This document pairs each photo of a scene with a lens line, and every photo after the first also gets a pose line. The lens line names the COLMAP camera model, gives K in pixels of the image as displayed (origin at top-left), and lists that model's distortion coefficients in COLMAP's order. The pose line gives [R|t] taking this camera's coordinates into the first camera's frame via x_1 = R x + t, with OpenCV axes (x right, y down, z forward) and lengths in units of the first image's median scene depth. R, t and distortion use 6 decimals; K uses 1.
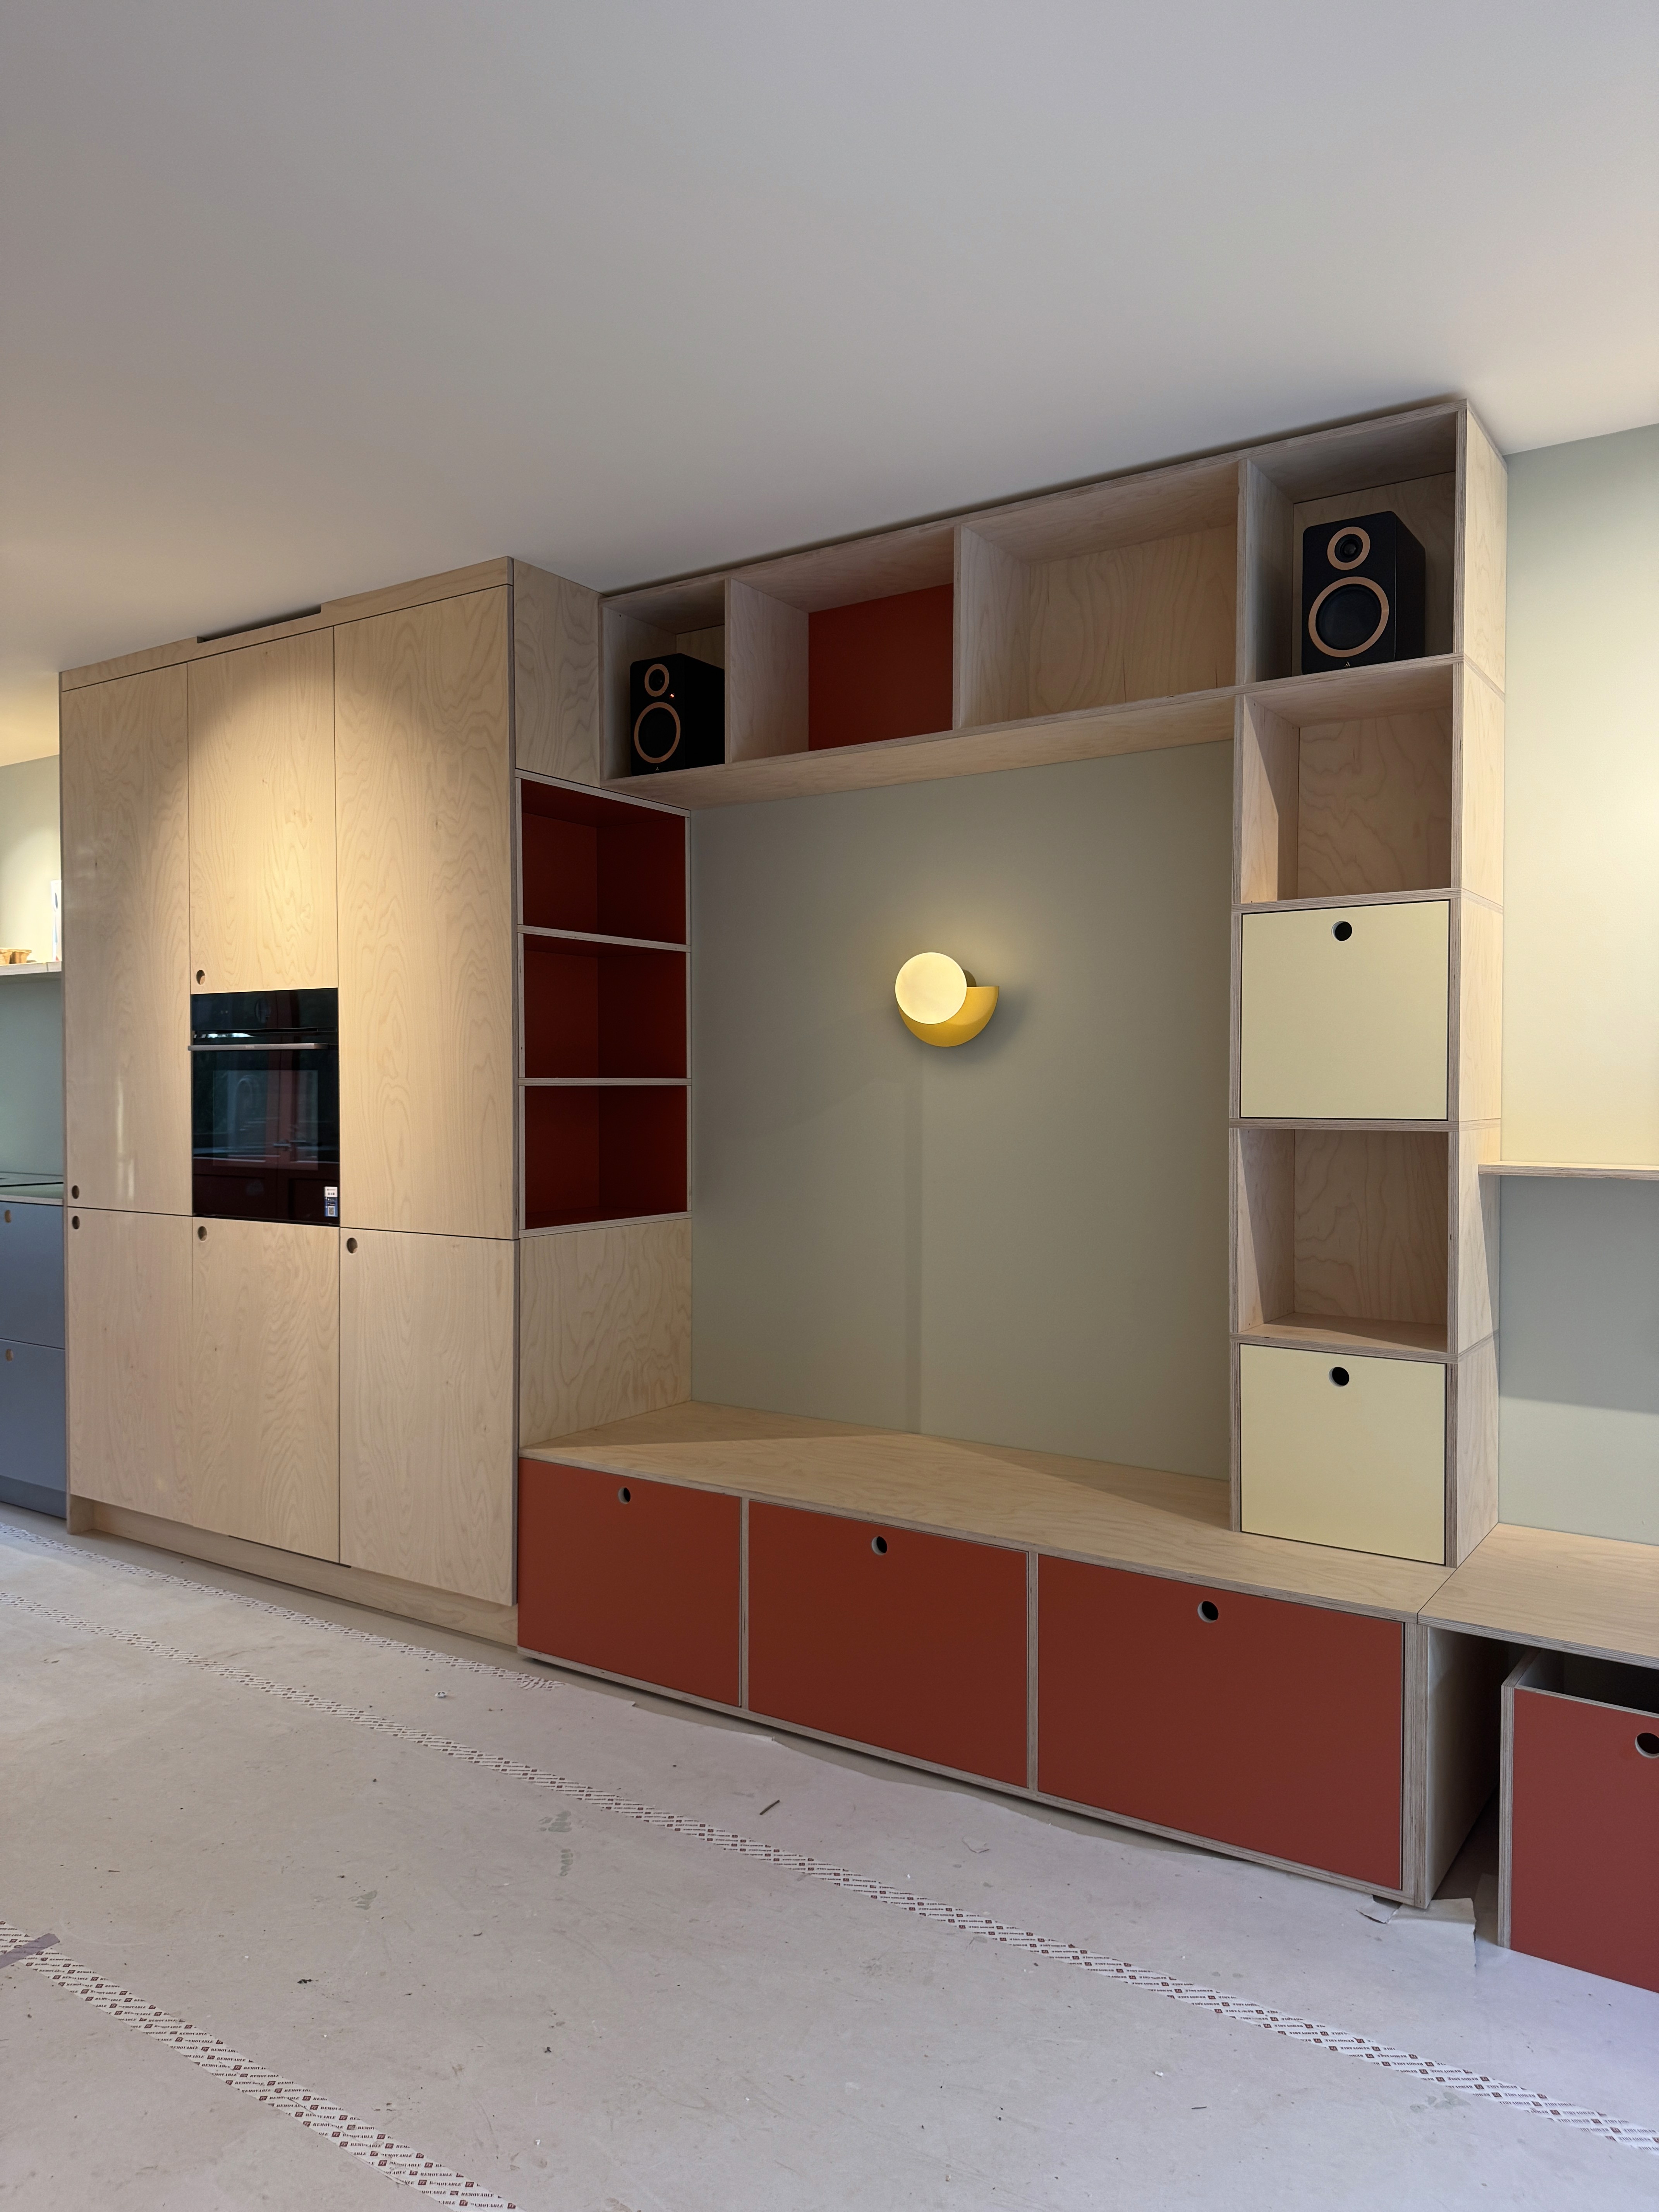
lens RADIAL K [[1540.5, 0, 828.6], [0, 1540.5, 1119.5], [0, 0, 1]] dist [0.050526, -0.062643]
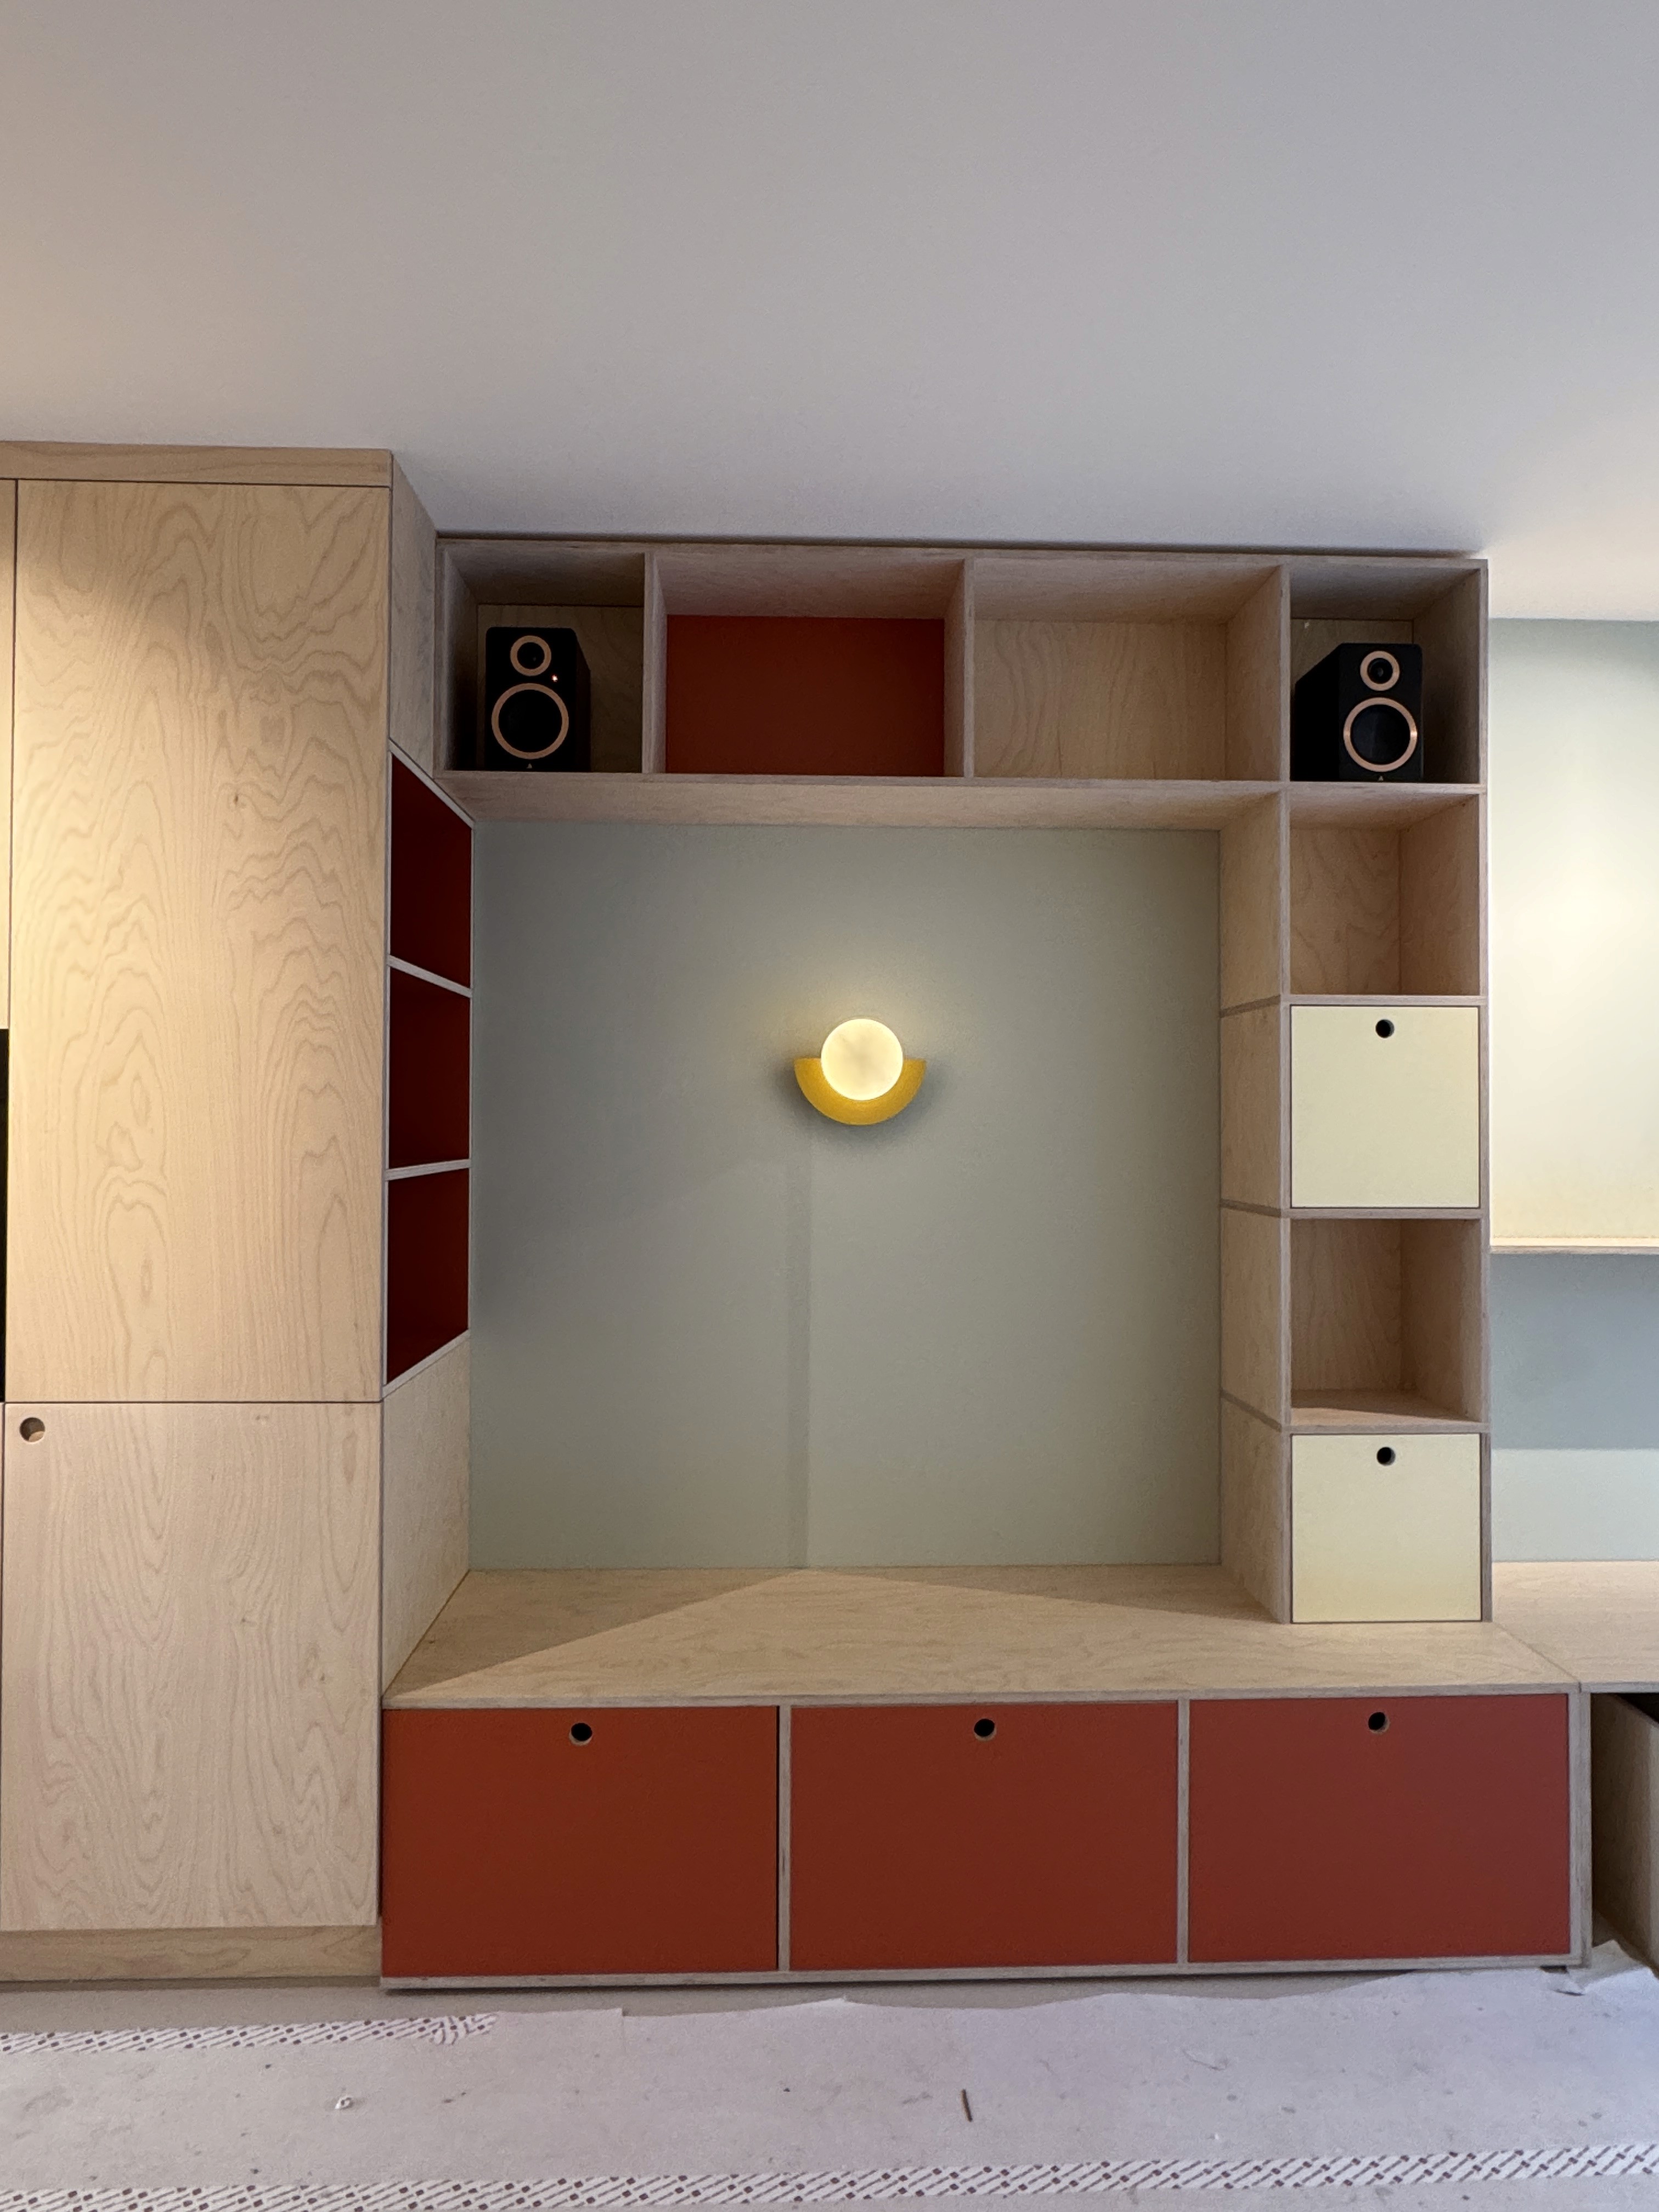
lens RADIAL K [[1384.2, 0, 829.5], [0, 1384.2, 1106.0], [0, 0, 1]] dist [-0.000855, 0.003870]
pose [[0.812059, 0.011031, 0.583471, -0.511502], [0.009904, 0.999417, -0.032680, -0.041836], [-0.583491, 0.032317, 0.811476, 0.452109]]
